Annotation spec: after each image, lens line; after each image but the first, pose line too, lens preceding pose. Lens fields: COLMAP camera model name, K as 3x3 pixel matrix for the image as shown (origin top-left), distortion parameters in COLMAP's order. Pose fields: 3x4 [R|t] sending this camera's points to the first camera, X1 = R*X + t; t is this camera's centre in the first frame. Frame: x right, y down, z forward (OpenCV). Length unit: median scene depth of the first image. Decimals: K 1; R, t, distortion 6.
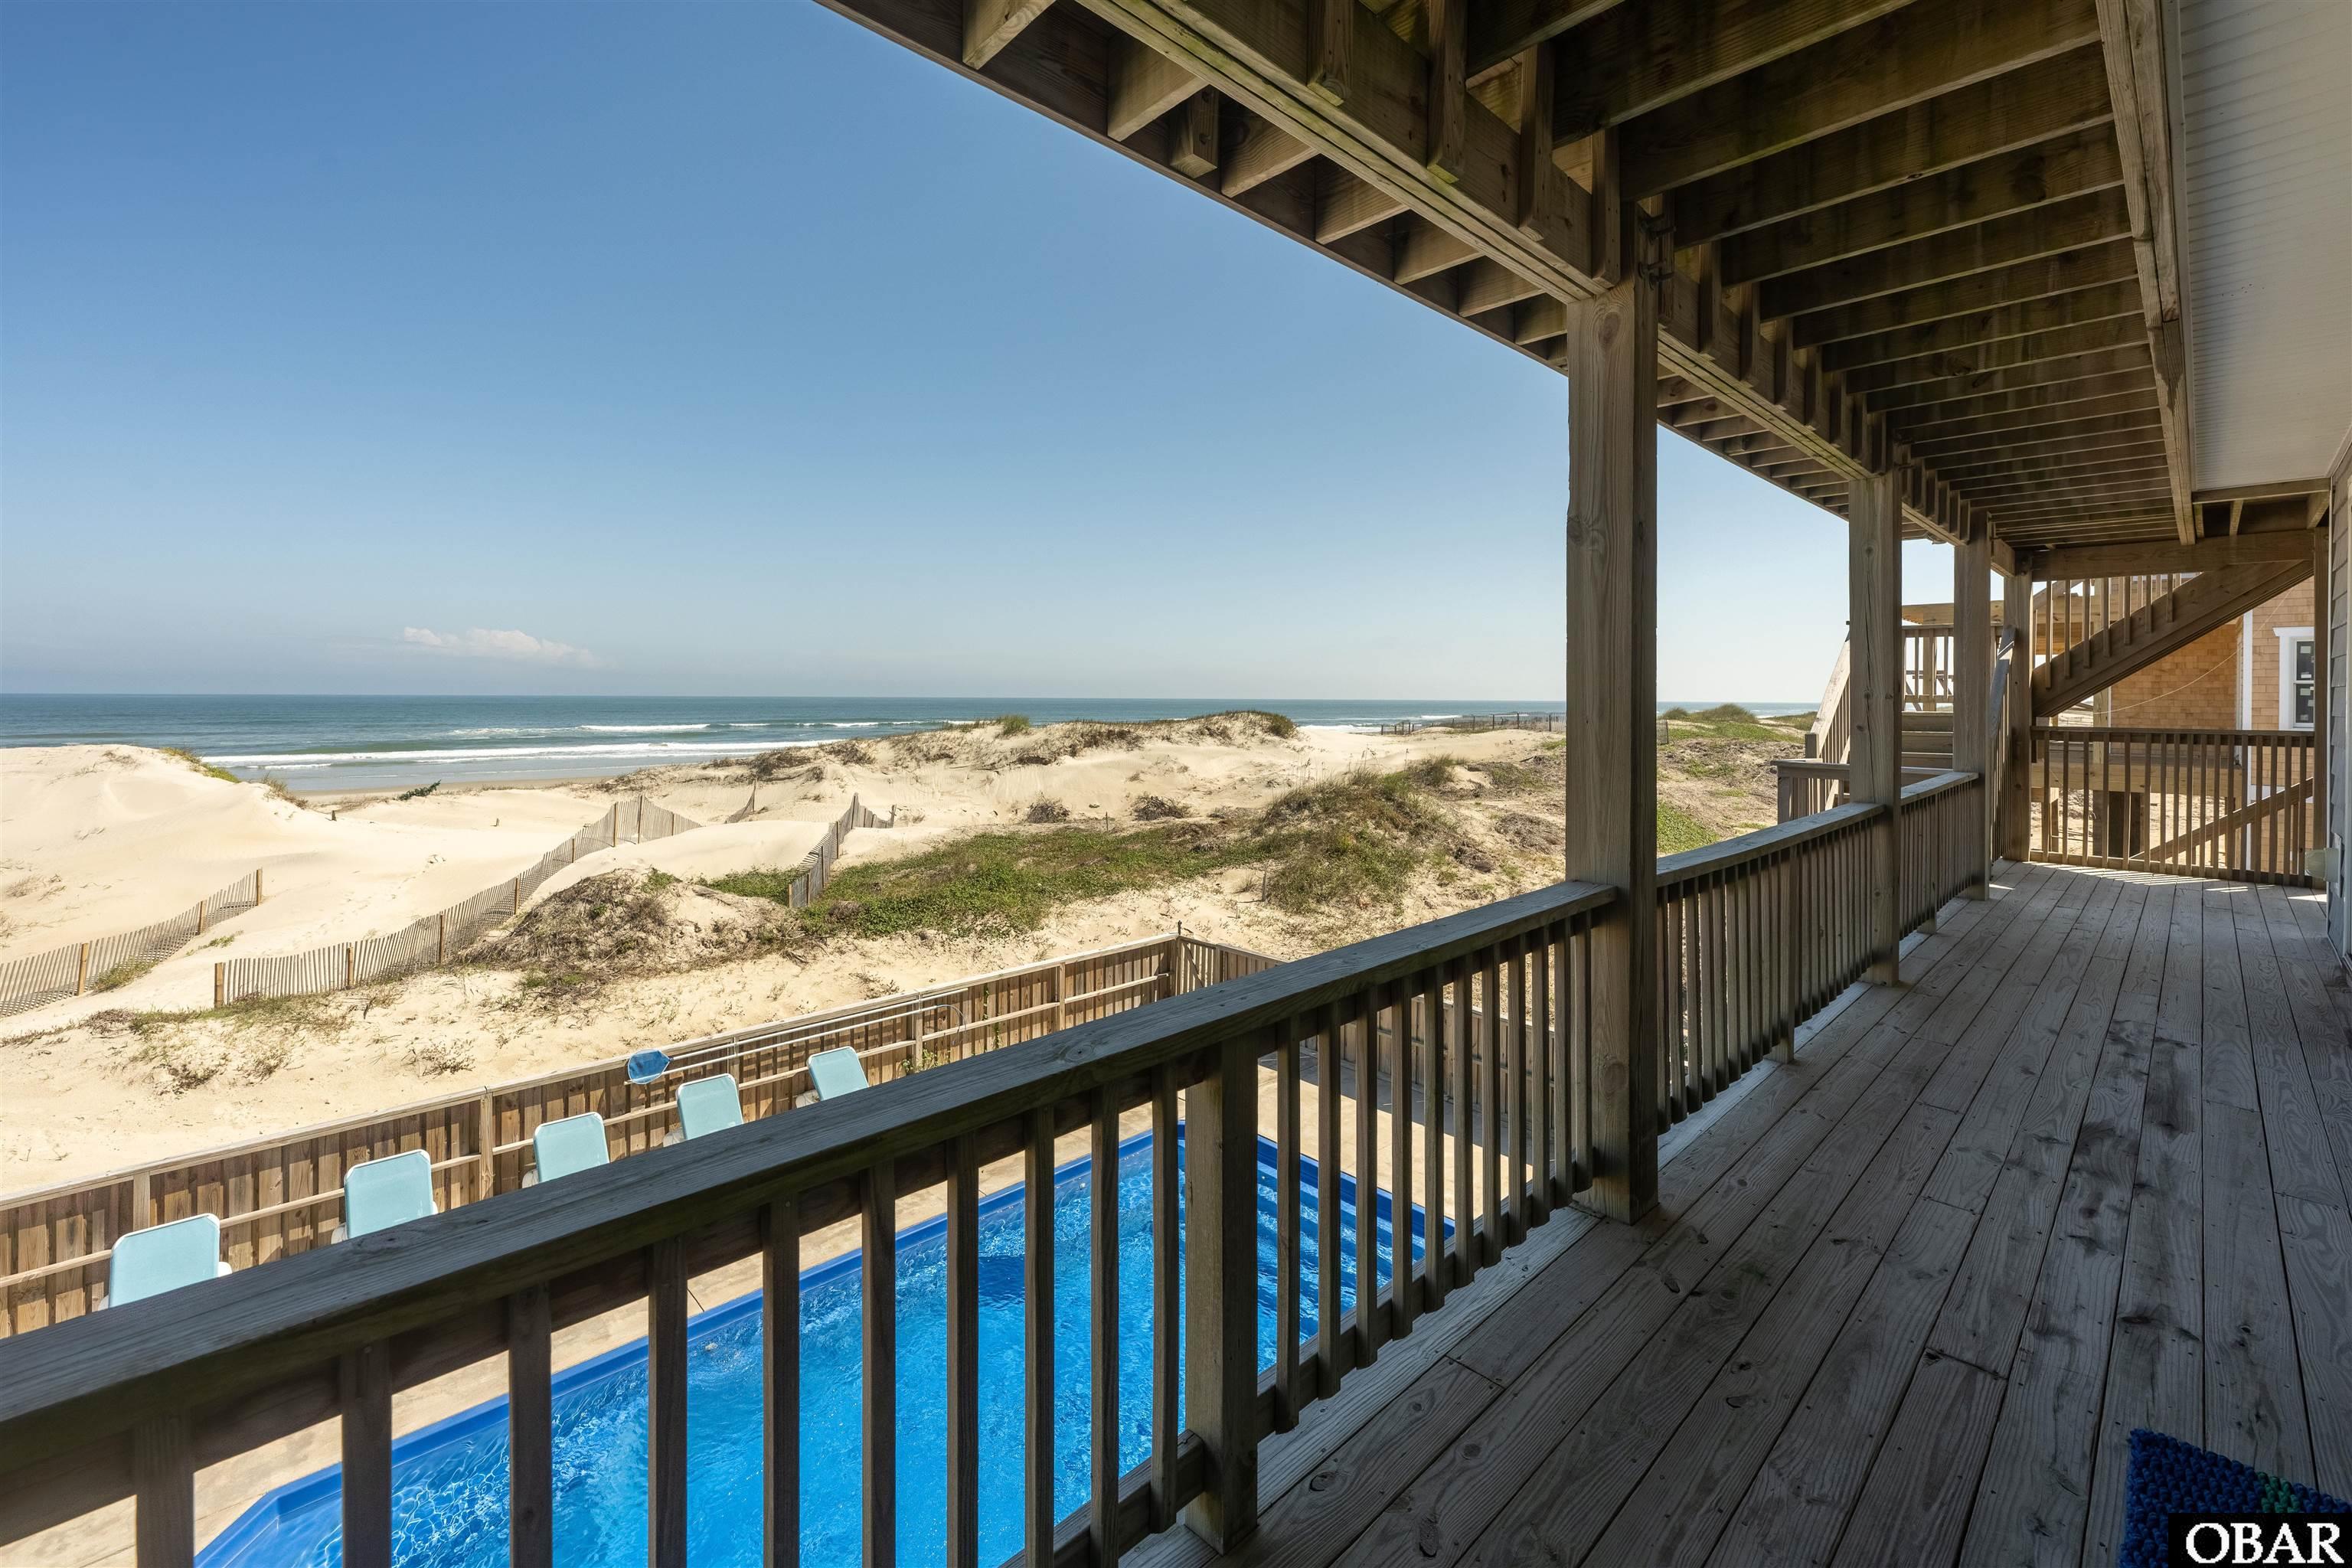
lens RADIAL K [[961.4, 0, 1184.7], [0, 961.4, 791.6], [0, 0, 1]] dist [0.000173, 0.000129]
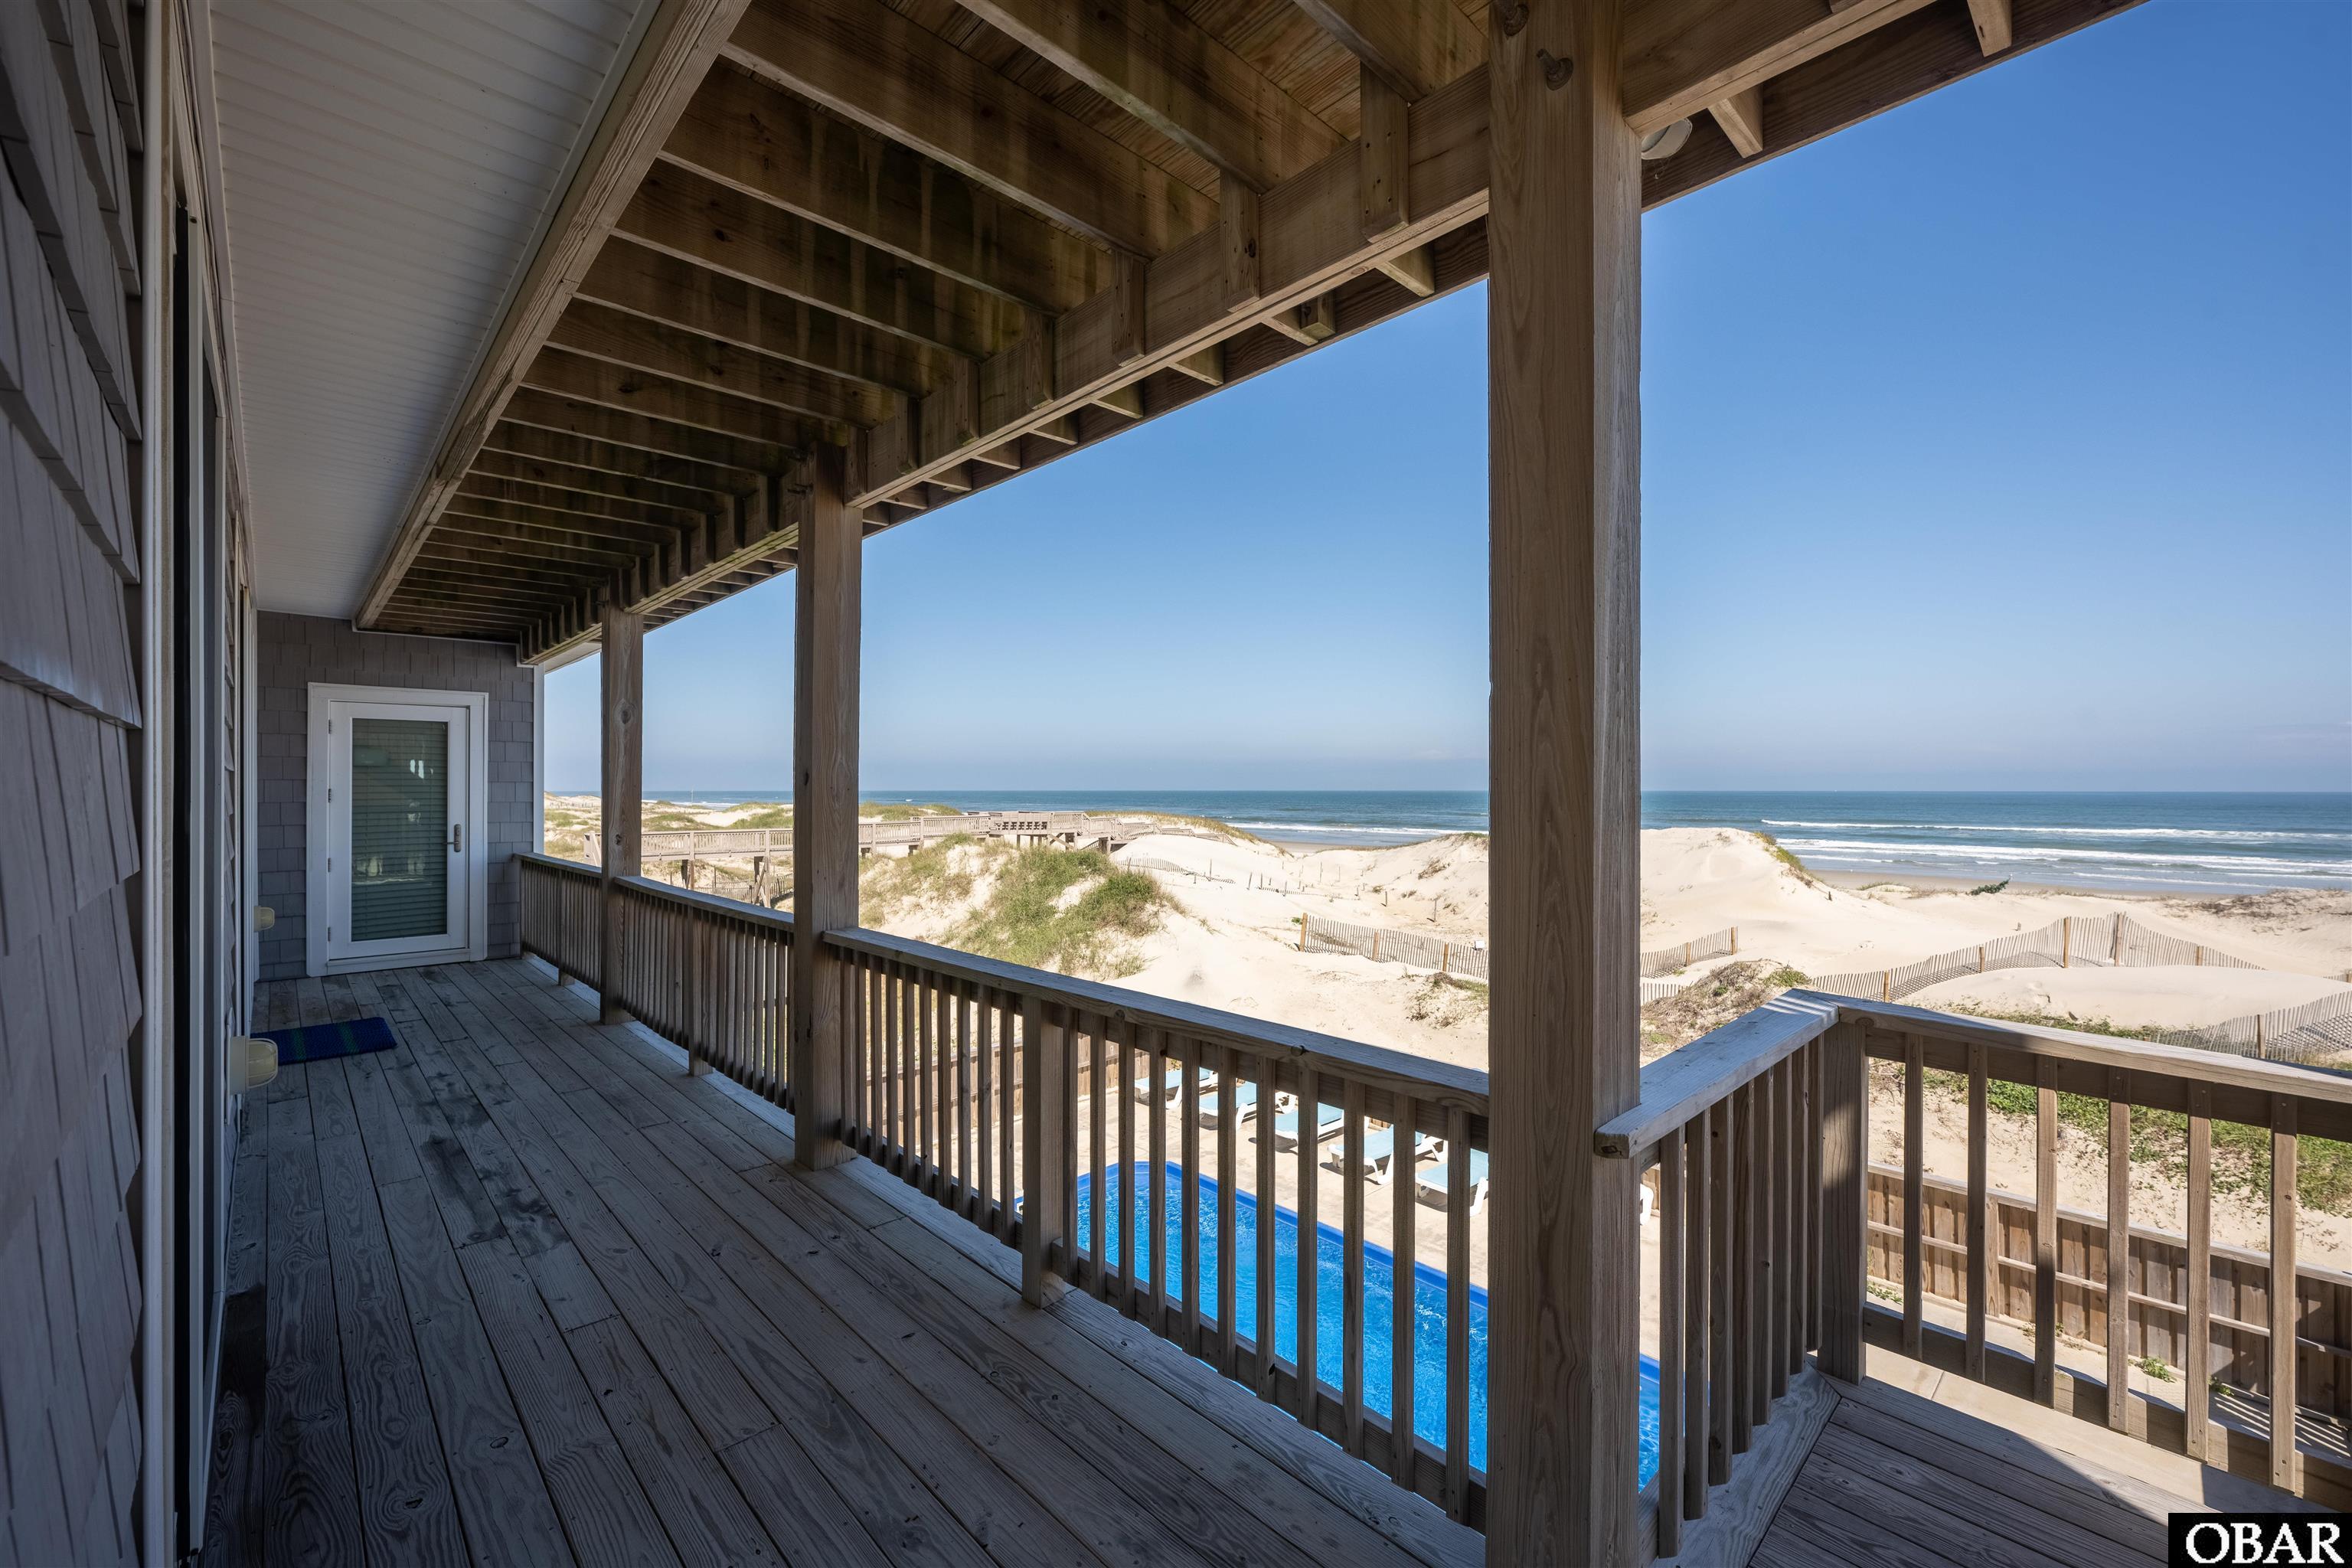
lens RADIAL K [[961.4, 0, 1184.7], [0, 961.4, 791.6], [0, 0, 1]] dist [0.000173, 0.000129]
pose [[-0.002344, -0.002257, -0.999995, 0.267382], [-0.098716, 0.995114, -0.002014, -0.020929], [0.995113, 0.098710, -0.002555, 0.227323]]
